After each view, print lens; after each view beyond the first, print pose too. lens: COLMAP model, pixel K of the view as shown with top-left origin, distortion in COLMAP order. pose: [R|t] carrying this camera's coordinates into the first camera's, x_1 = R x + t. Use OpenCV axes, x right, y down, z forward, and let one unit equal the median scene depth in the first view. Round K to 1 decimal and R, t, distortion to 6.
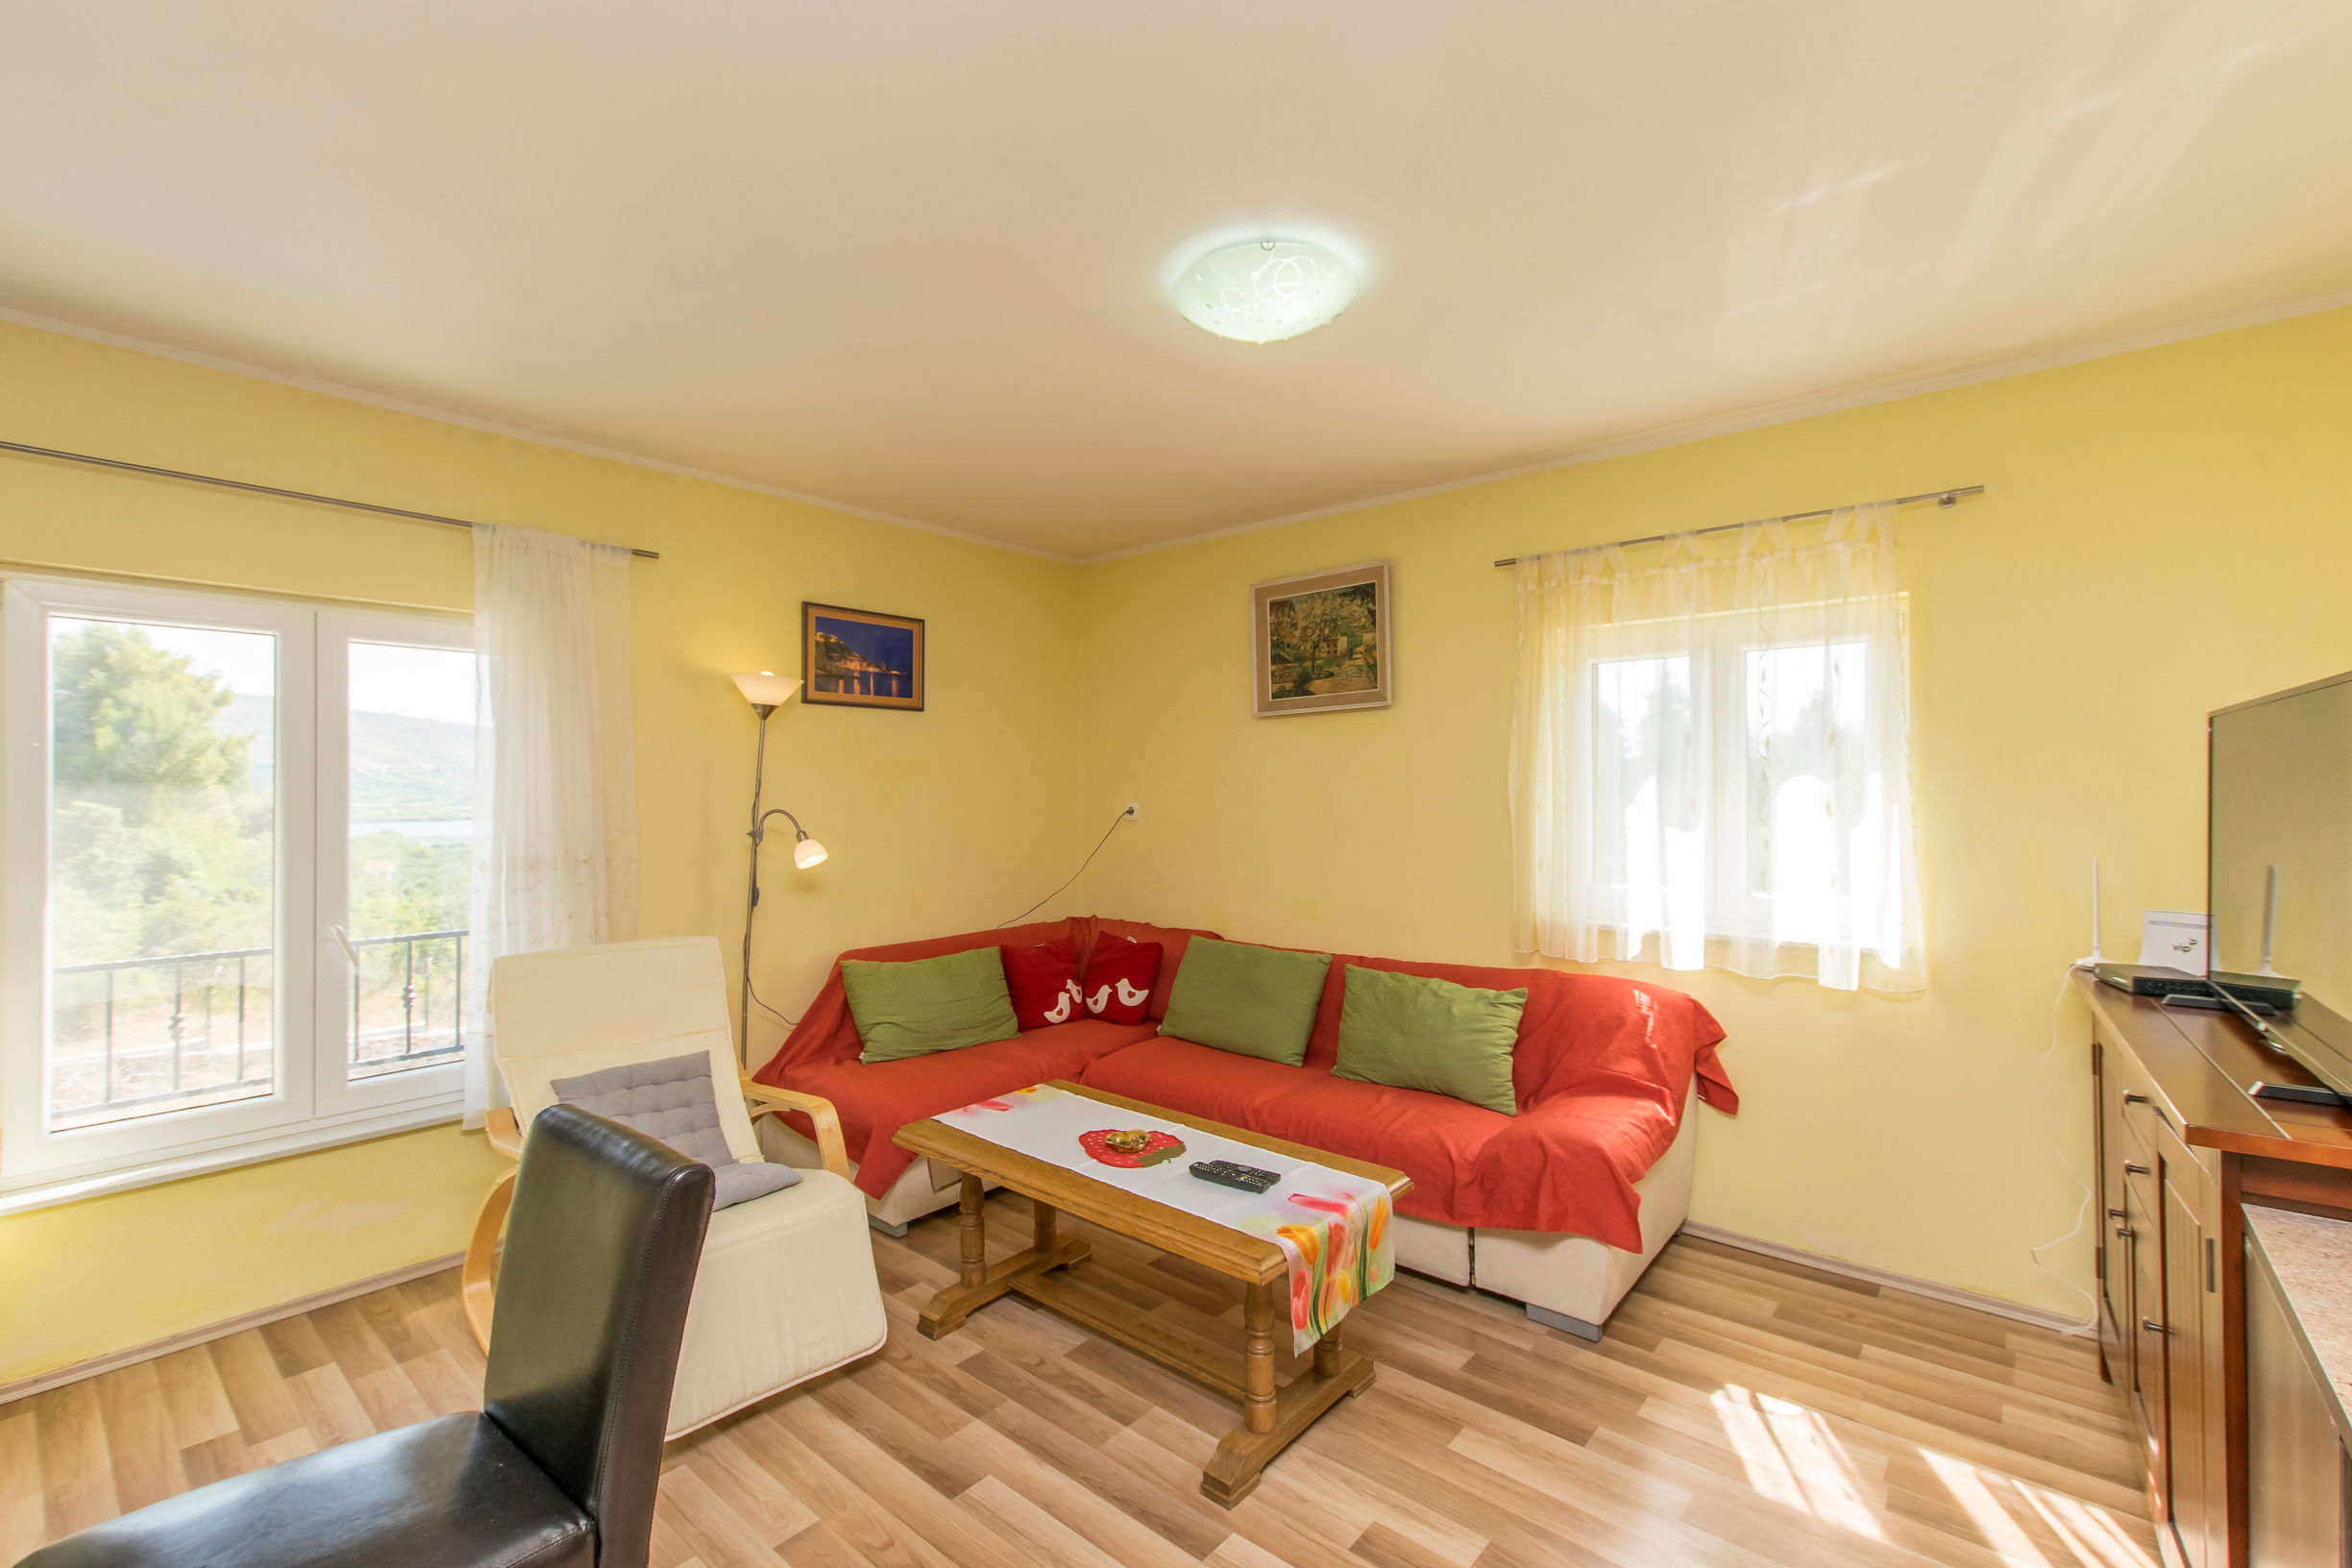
lens RADIAL K [[1011.6, 0, 1181.7], [0, 1011.6, 779.0], [0, 0, 1]] dist [0.002655, -0.001456]
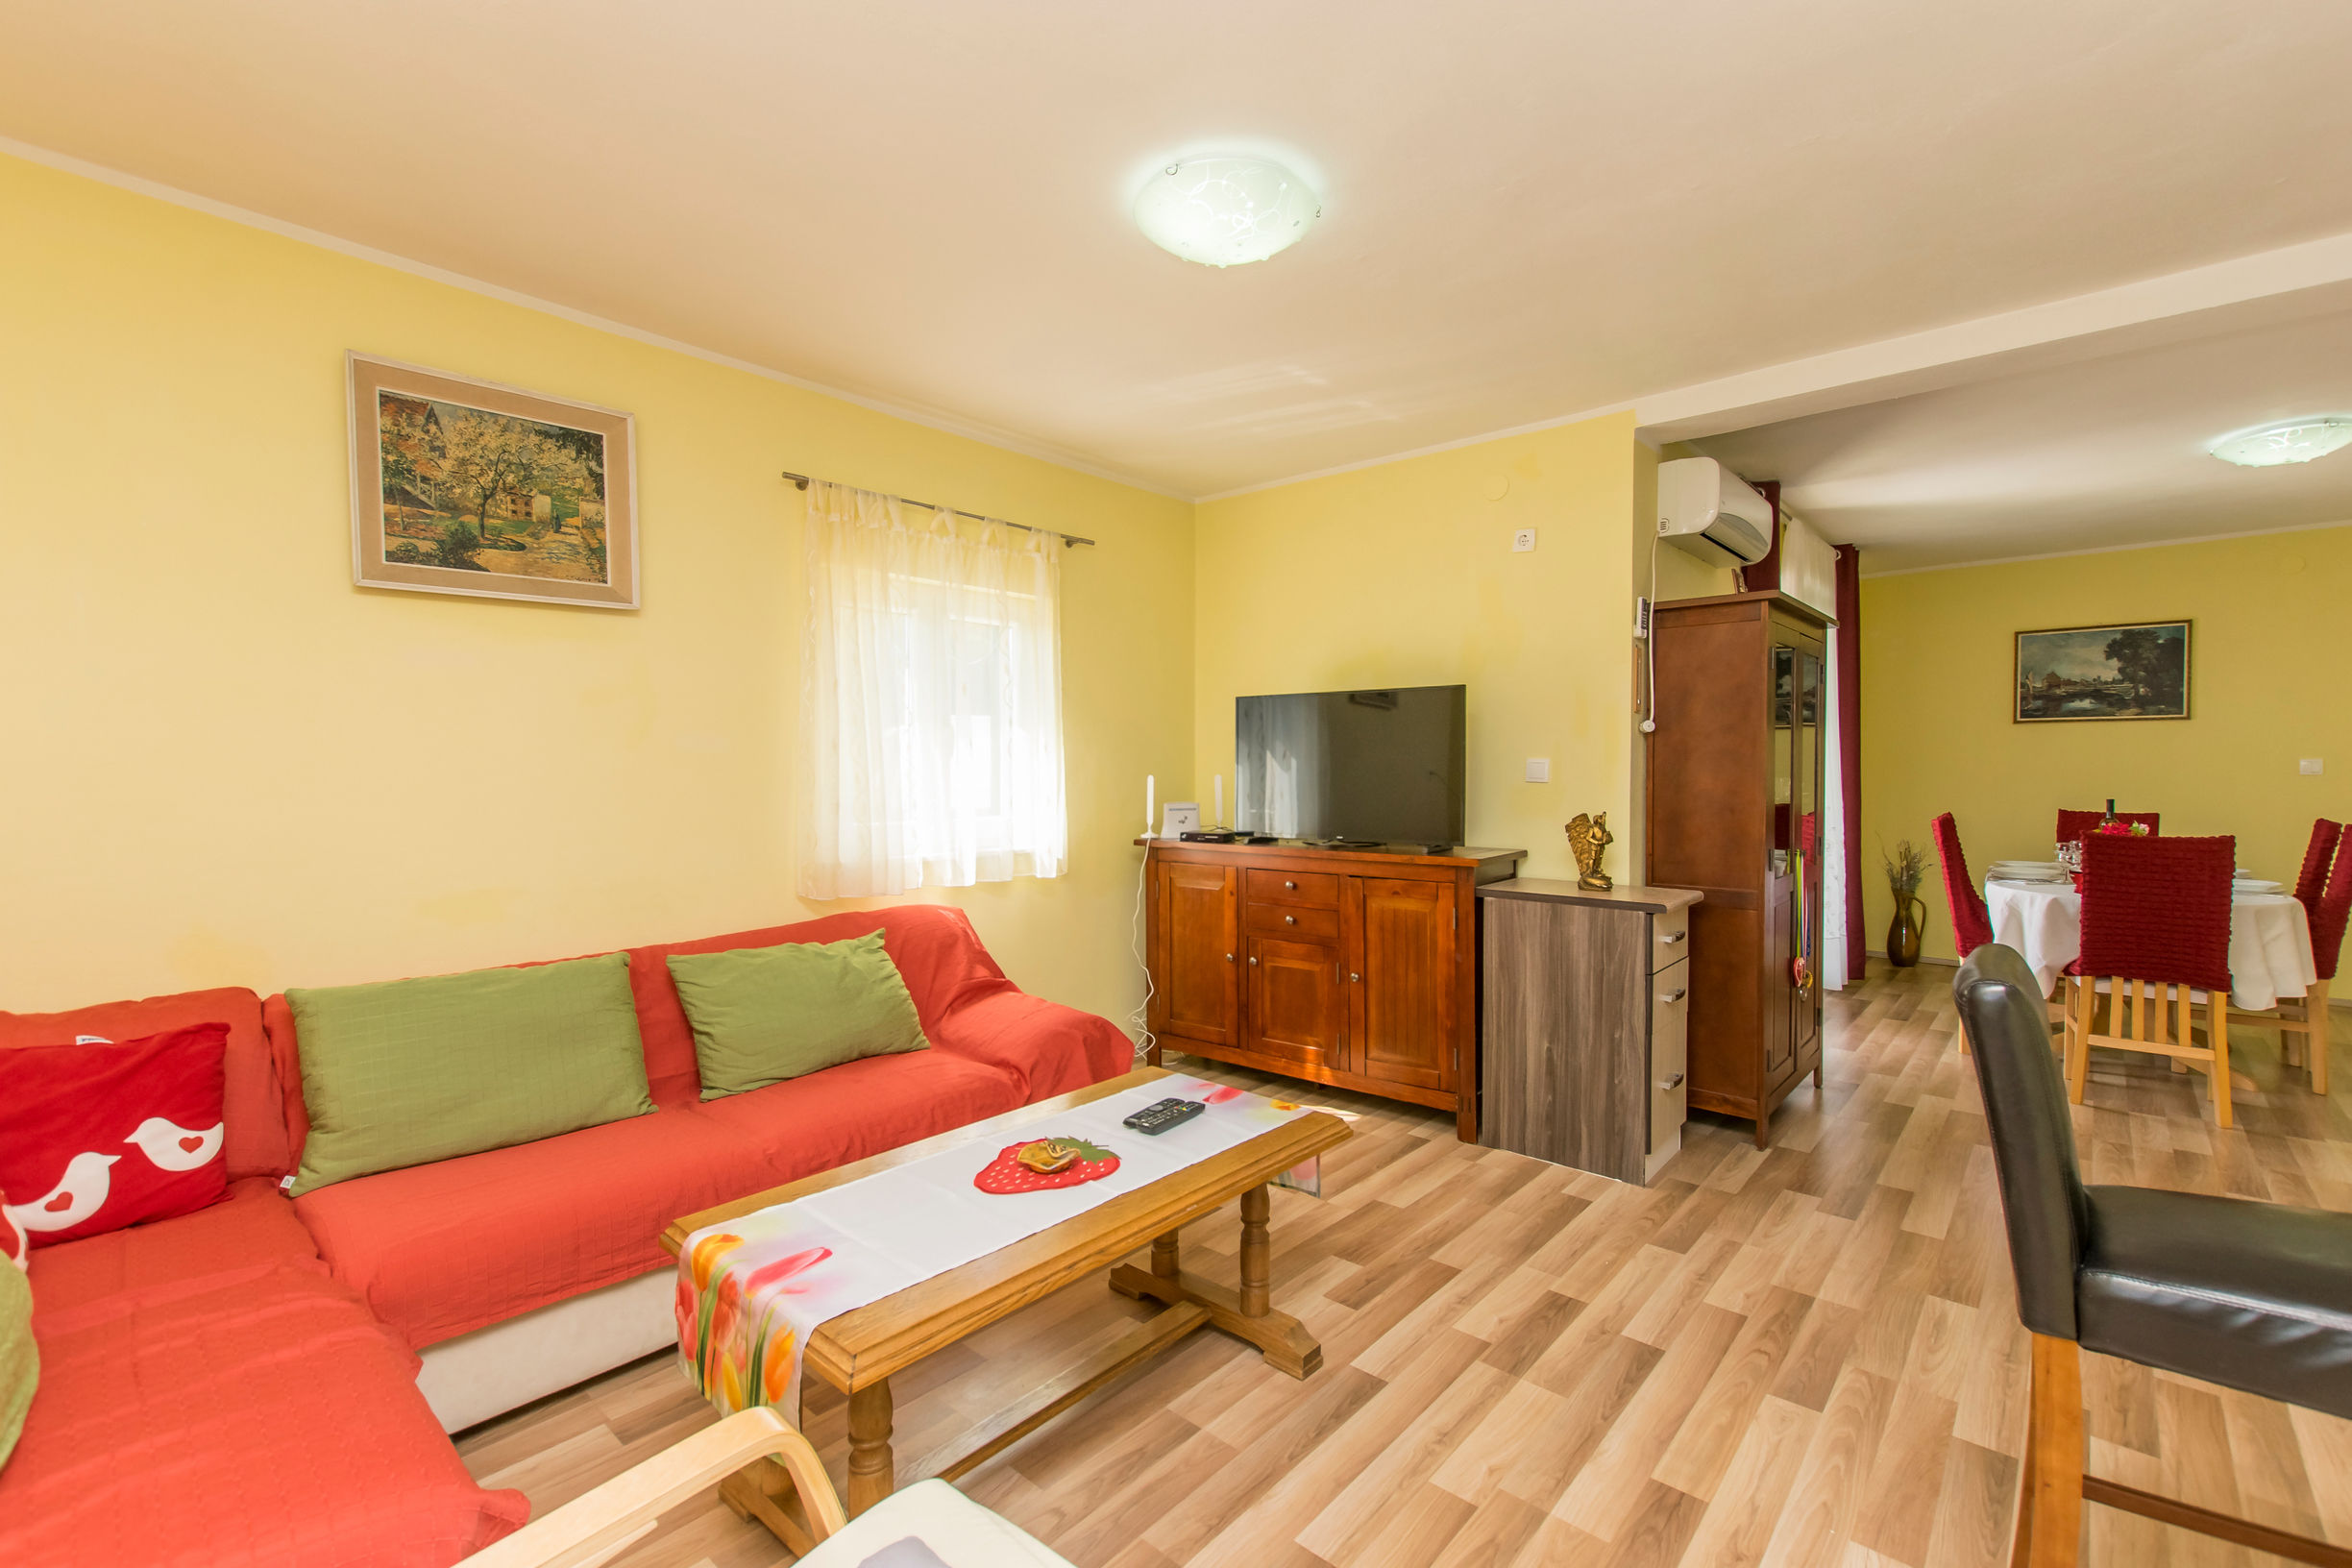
lens RADIAL K [[1011.6, 0, 1167.6], [0, 1011.6, 778.0], [0, 0, 1]] dist [0.002655, -0.001456]
pose [[0.030234, -0.011503, 0.999477, -0.494399], [-0.009748, 0.999883, 0.011803, 0.036017], [-0.999495, -0.010100, 0.030118, 0.540017]]
